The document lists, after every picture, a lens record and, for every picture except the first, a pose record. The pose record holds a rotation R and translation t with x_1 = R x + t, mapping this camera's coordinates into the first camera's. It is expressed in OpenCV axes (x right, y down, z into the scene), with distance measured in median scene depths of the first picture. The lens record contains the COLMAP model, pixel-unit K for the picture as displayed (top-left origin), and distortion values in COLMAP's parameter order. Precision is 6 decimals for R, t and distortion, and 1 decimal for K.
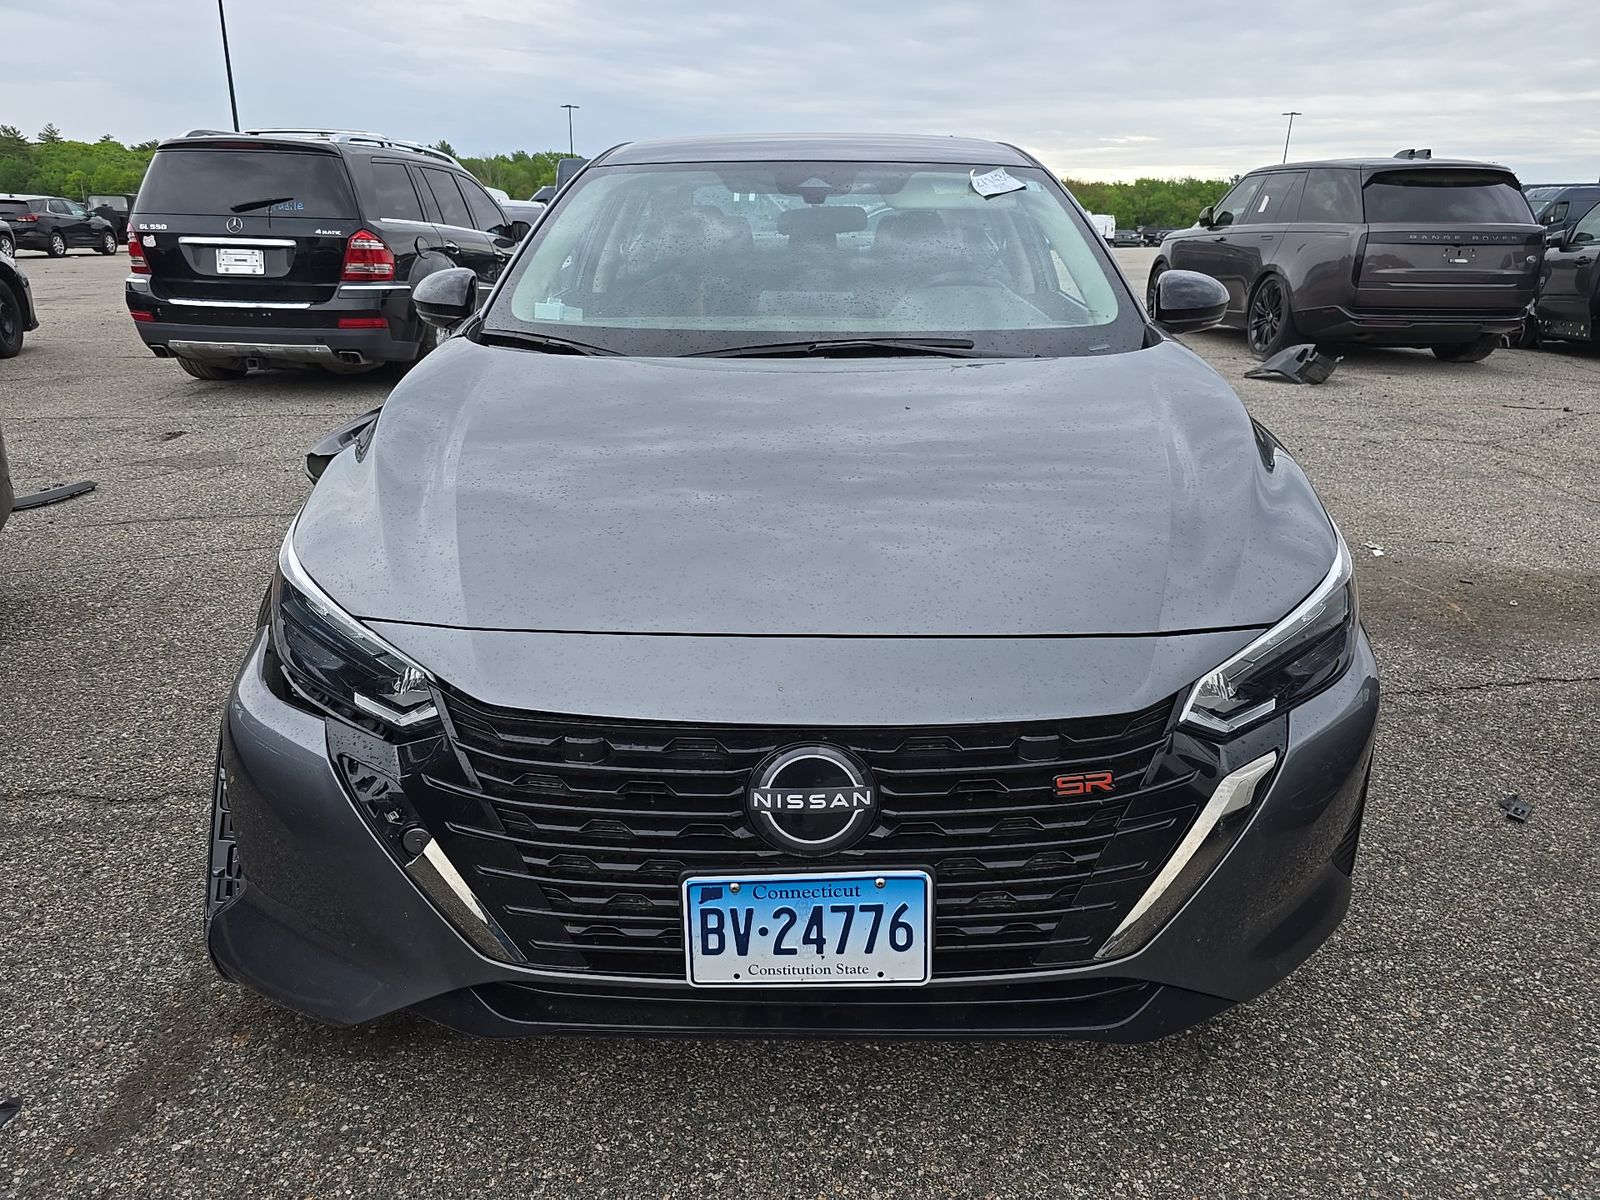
lens RADIAL K [[1084.1, 0, 801.0], [0, 1084.1, 596.0], [0, 0, 1]] dist [0.027005, -0.020959]
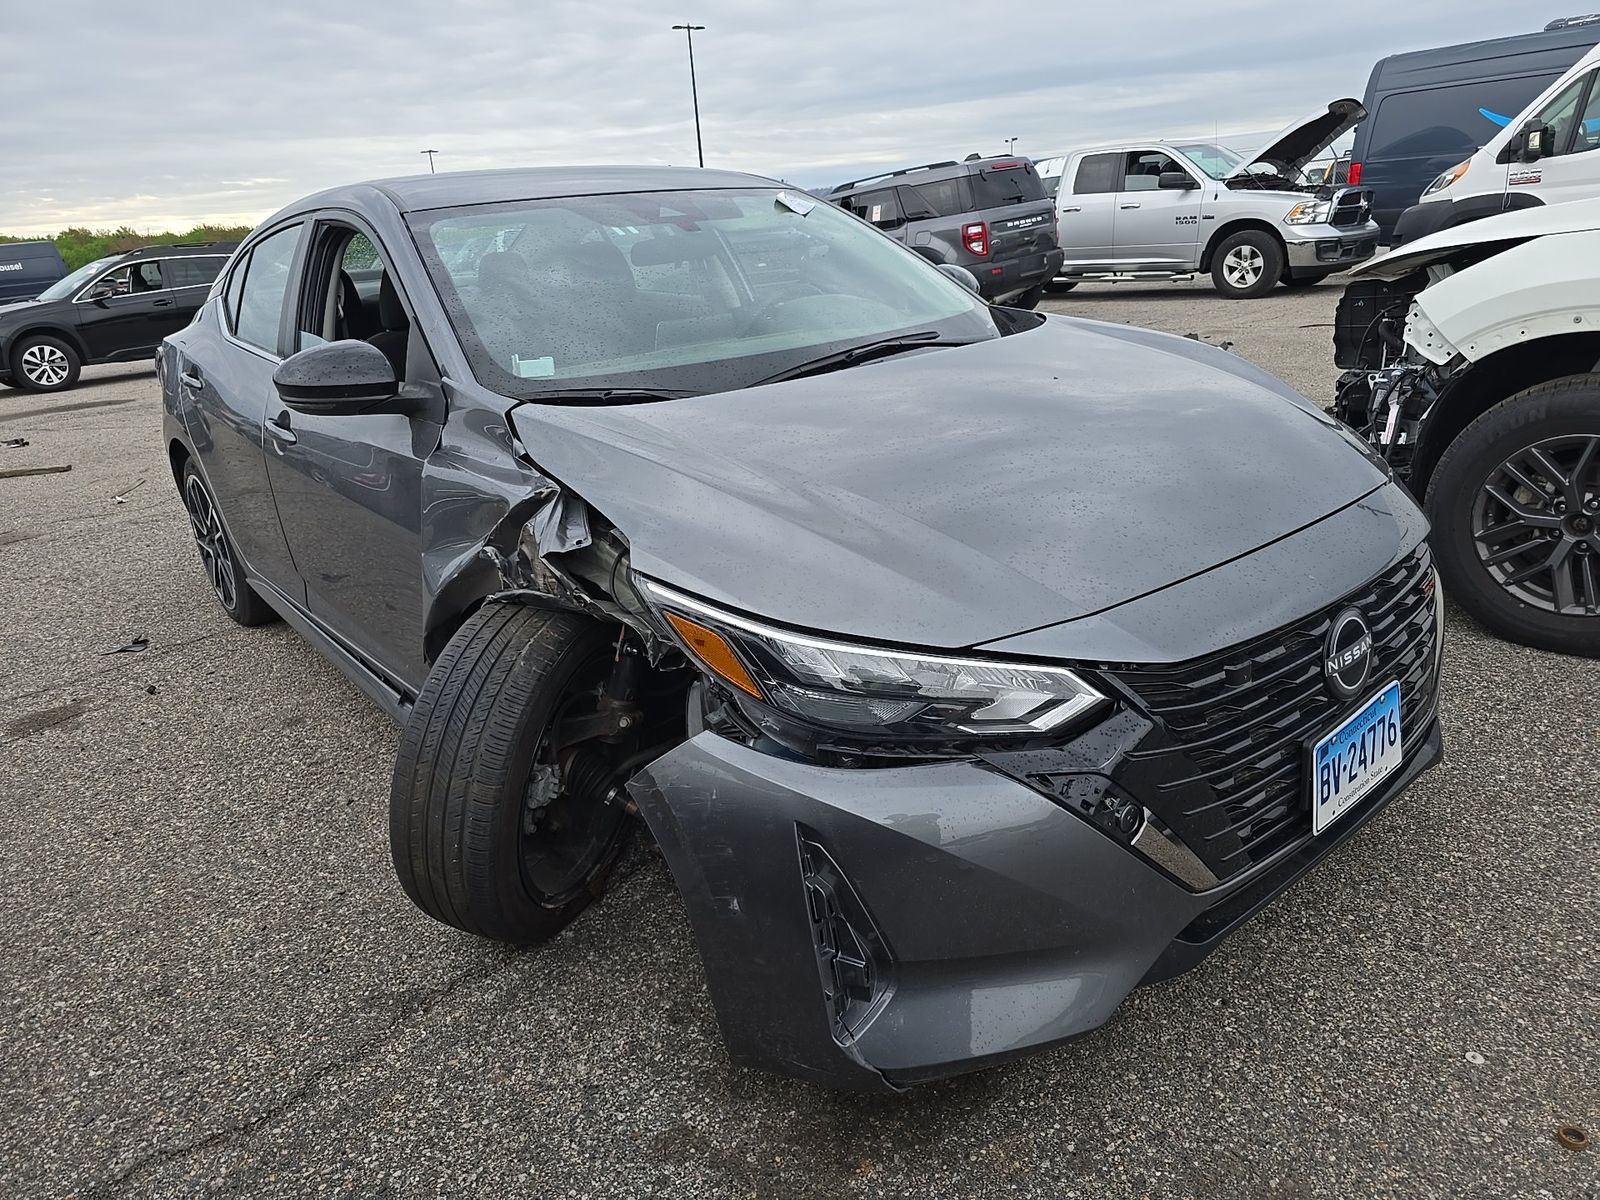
lens RADIAL K [[1084.1, 0, 796.9], [0, 1084.1, 604.7], [0, 0, 1]] dist [0.027005, -0.020959]
pose [[0.758906, -0.274346, 0.590590, -0.981321], [0.288029, 0.954803, 0.073416, -0.119670], [-0.584038, 0.114391, 0.803625, 0.271180]]
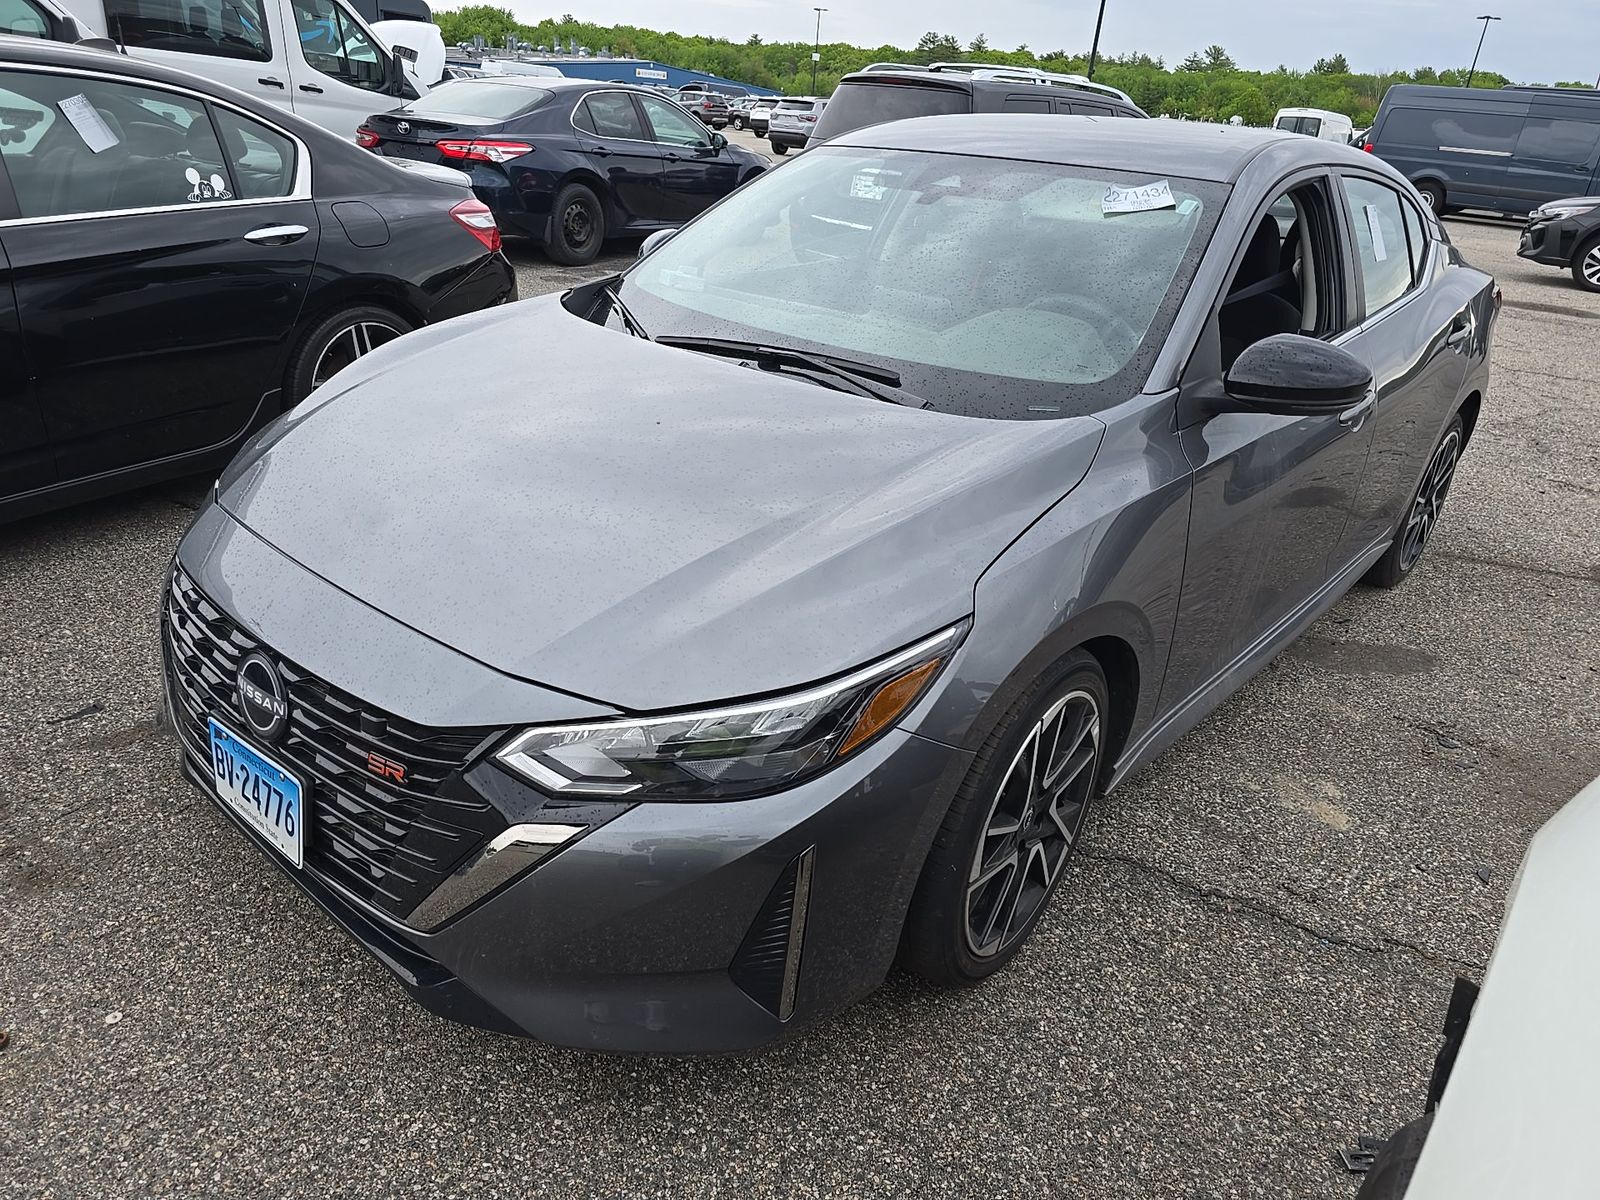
lens RADIAL K [[1084.1, 0, 798.1], [0, 1084.1, 599.6], [0, 0, 1]] dist [0.027005, -0.020959]
pose [[0.757081, 0.307931, -0.576201, 0.965444], [-0.267736, 0.950730, 0.156303, -0.236000], [0.595942, 0.035936, 0.802223, 0.266327]]
